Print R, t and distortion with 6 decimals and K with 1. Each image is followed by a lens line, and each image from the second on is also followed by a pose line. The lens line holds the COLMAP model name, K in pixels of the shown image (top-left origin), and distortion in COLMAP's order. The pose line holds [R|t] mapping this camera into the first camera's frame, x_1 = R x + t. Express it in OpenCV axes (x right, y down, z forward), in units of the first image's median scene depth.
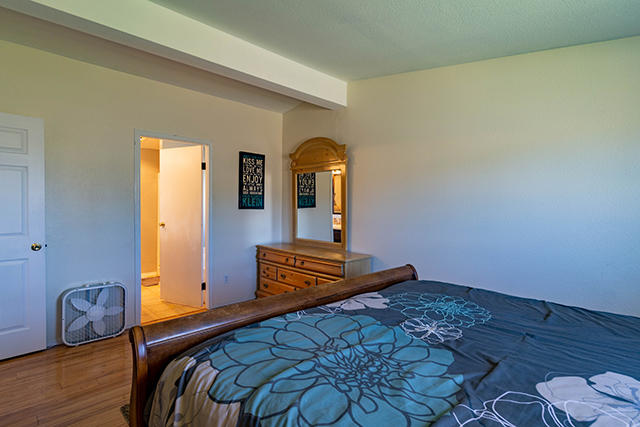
lens RADIAL K [[328.4, 0, 319.1], [0, 328.4, 210.6], [0, 0, 1]] dist [-0.004391, 0.000134]
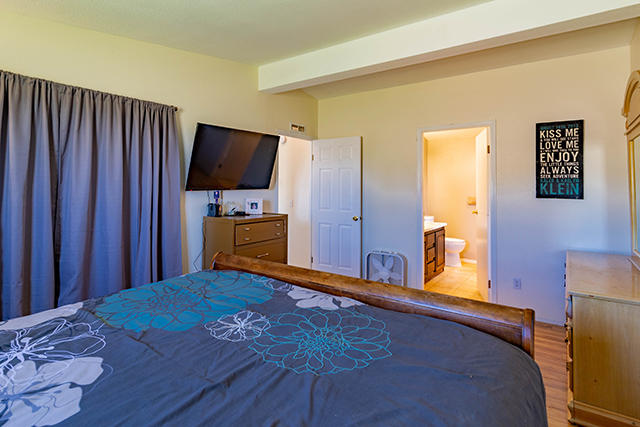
lens RADIAL K [[328.4, 0, 307.7], [0, 328.4, 186.3], [0, 0, 1]] dist [-0.004391, 0.000134]
pose [[0.163617, -0.015558, -0.986401, 0.428415], [-0.023563, 0.999529, -0.019673, -0.004479], [0.986243, 0.026461, 0.163173, 0.344247]]
